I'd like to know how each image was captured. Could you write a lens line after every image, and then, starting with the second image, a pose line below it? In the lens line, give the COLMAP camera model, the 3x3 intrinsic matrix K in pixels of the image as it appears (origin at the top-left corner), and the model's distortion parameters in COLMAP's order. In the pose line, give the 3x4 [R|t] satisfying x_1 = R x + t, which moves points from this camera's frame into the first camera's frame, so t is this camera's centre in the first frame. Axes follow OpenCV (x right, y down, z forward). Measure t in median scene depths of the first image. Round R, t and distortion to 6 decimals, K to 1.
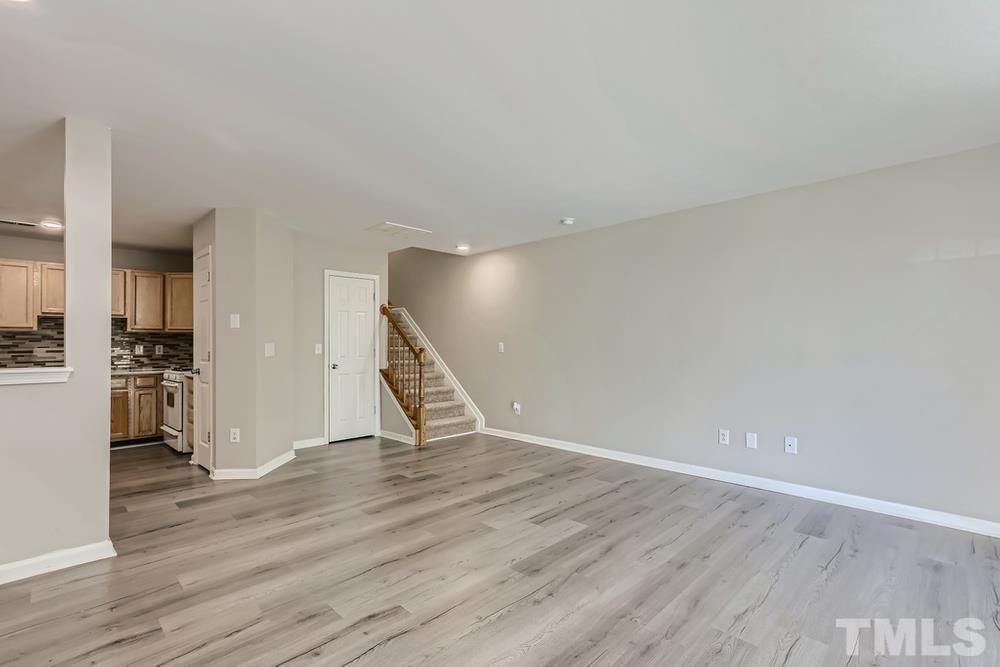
lens RADIAL K [[462.4, 0, 493.0], [0, 462.4, 338.8], [0, 0, 1]] dist [-0.002653, 0.004396]
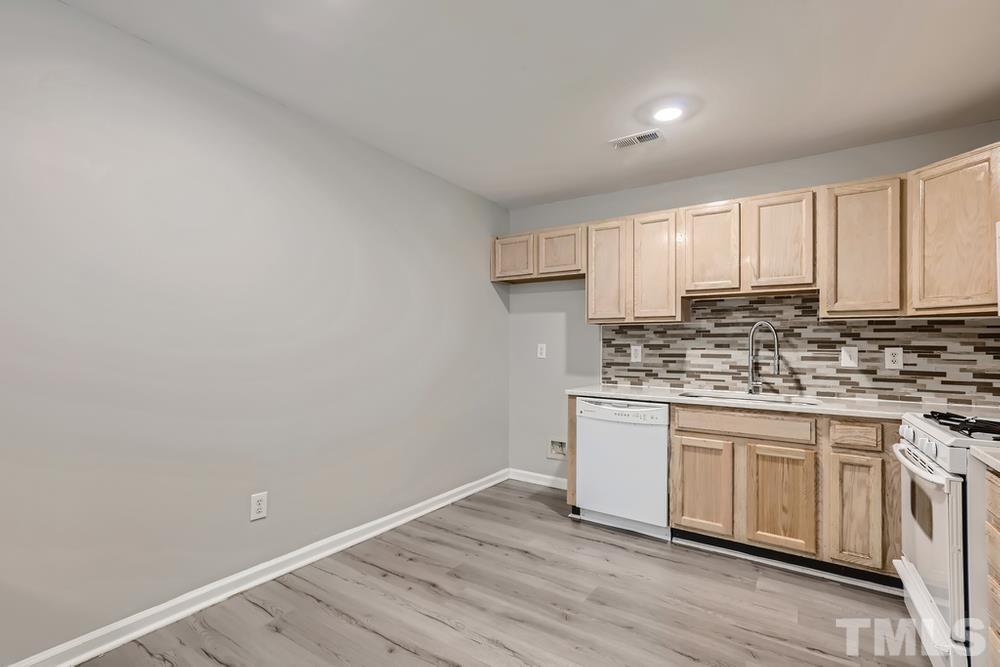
lens RADIAL K [[462.4, 0, 508.6], [0, 462.4, 339.3], [0, 0, 1]] dist [-0.002653, 0.004396]
pose [[0.222105, -0.003279, -0.975017, -0.418863], [0.002948, 0.999992, -0.002691, 0.006509], [0.975018, -0.002276, 0.222113, 0.610300]]
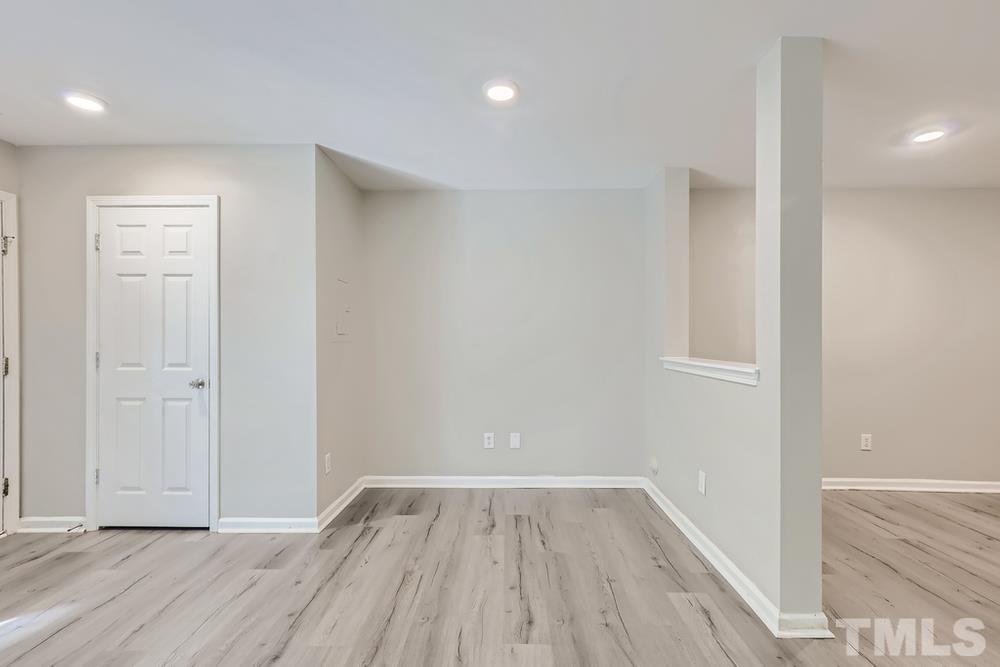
lens RADIAL K [[462.4, 0, 506.8], [0, 462.4, 344.5], [0, 0, 1]] dist [-0.002653, 0.004396]
pose [[-0.702373, 0.006291, -0.711782, -0.009681], [0.004753, 0.999980, 0.004148, 0.006211], [0.711793, -0.000469, -0.702389, 0.583536]]
